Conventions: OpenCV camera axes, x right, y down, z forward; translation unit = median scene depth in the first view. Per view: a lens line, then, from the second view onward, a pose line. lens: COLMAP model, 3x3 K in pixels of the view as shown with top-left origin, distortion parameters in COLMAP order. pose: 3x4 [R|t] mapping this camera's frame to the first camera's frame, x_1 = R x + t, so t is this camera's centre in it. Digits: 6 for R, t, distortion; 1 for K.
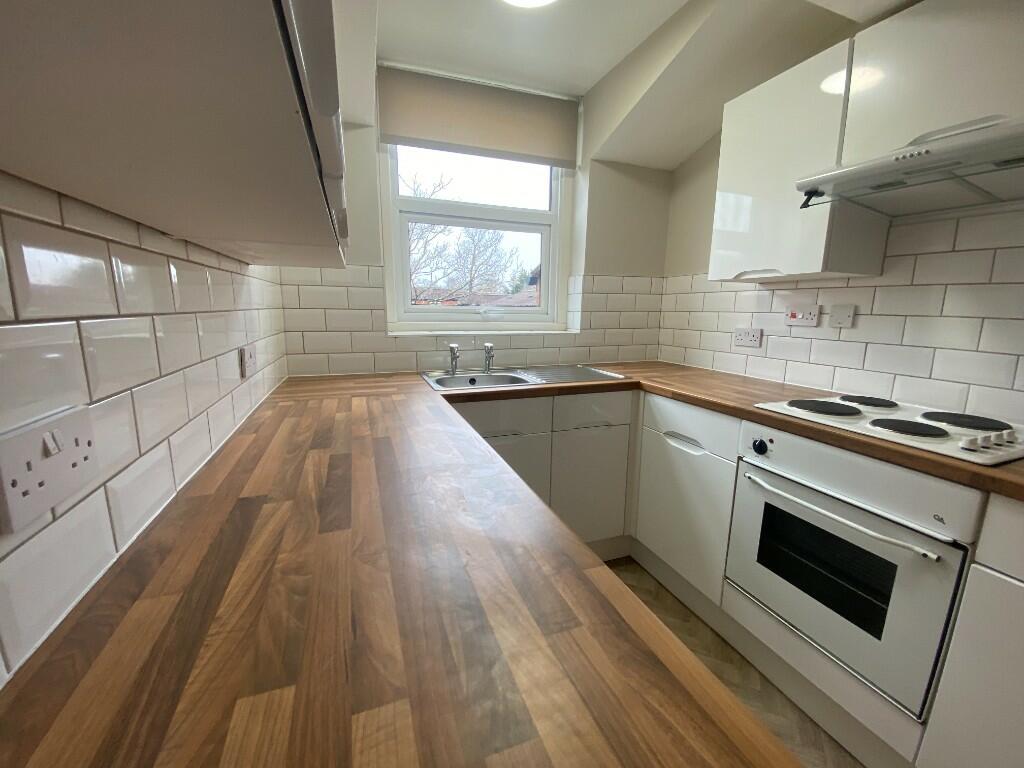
lens RADIAL K [[408.0, 0, 512.0], [0, 408.0, 384.0], [0, 0, 1]] dist [0.002089, -0.014550]
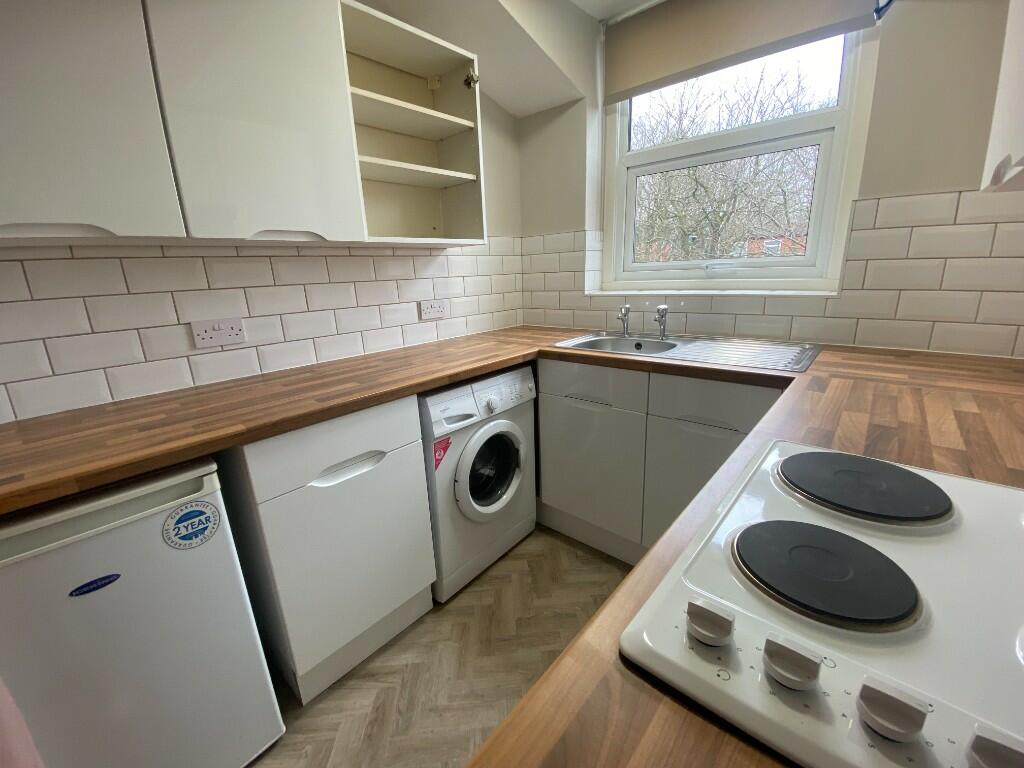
lens RADIAL K [[412.0, 0, 512.6], [0, 412.0, 393.6], [0, 0, 1]] dist [0.000016, -0.020247]
pose [[0.456376, 0.217011, -0.862918, 0.737201], [-0.113123, 0.976084, 0.185642, -0.050357], [0.882567, 0.012893, 0.470010, 0.364016]]
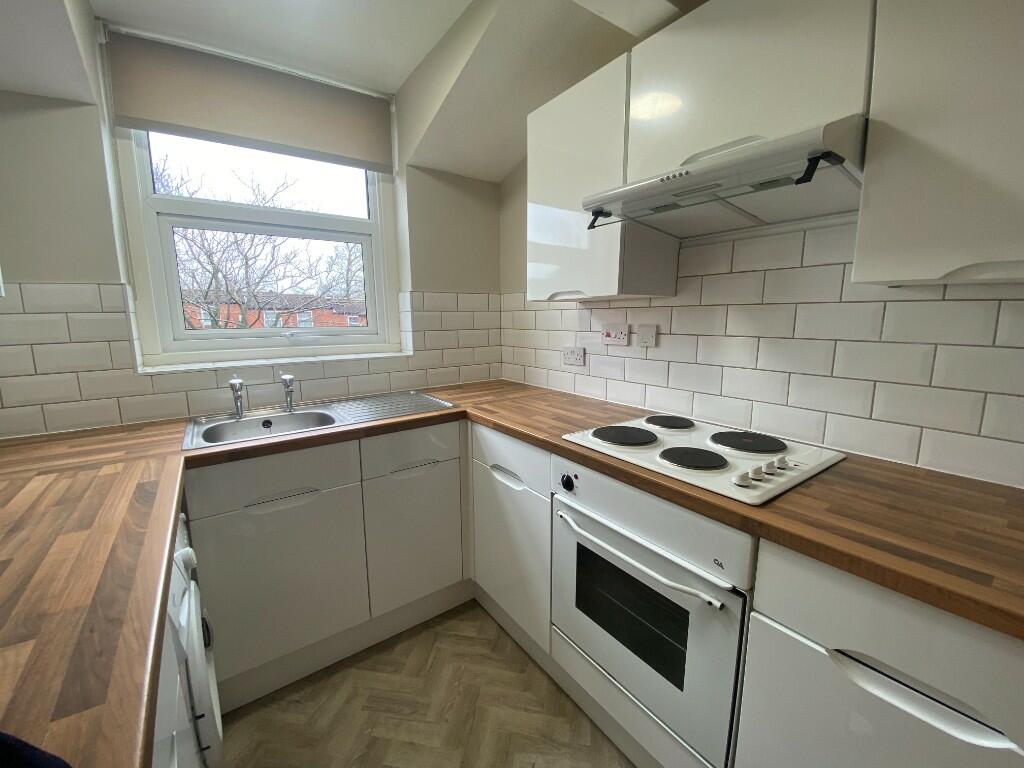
lens RADIAL K [[408.0, 0, 512.0], [0, 408.0, 384.0], [0, 0, 1]] dist [0.002089, -0.014550]
pose [[0.963097, -0.059883, 0.262409, 0.199886], [0.065137, 0.997812, -0.011362, -0.052900], [-0.261154, 0.028036, 0.964890, 0.103861]]
